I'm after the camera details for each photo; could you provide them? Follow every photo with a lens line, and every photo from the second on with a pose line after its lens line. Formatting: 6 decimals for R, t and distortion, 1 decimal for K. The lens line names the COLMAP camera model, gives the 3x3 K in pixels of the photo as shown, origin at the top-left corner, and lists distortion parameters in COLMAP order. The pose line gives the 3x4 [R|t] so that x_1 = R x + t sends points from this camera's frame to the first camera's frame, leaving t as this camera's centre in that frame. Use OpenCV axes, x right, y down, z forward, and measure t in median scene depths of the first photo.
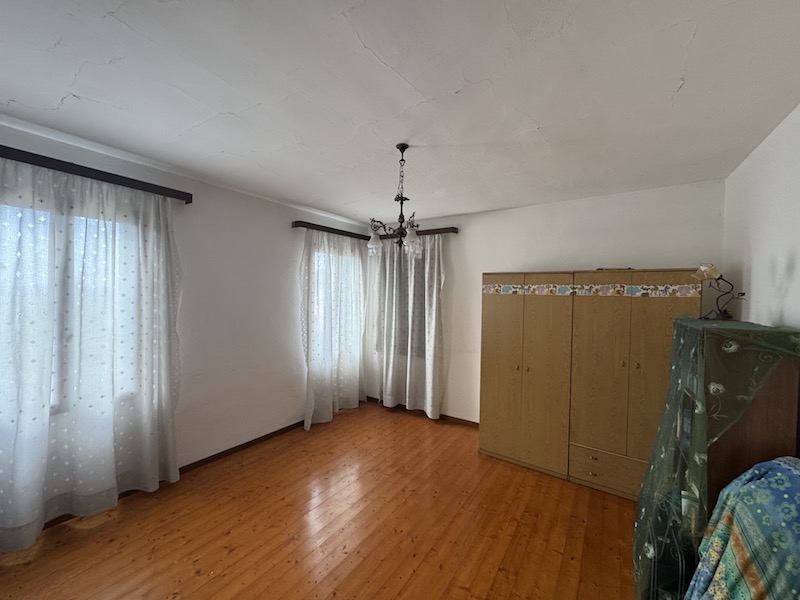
lens RADIAL K [[320.3, 0, 398.9], [0, 320.3, 297.9], [0, 0, 1]] dist [-0.002543, 0.000340]
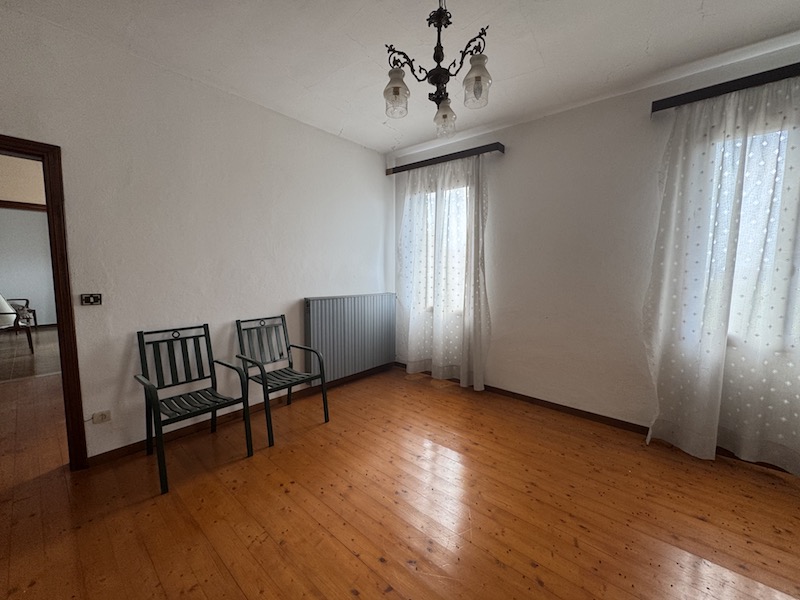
lens RADIAL K [[320.3, 0, 400.4], [0, 320.3, 298.4], [0, 0, 1]] dist [-0.002543, 0.000340]
pose [[-0.109263, 0.071891, -0.991410, 0.347755], [-0.028667, 0.996738, 0.075437, 0.091728], [0.993599, 0.036663, -0.106846, 0.547049]]
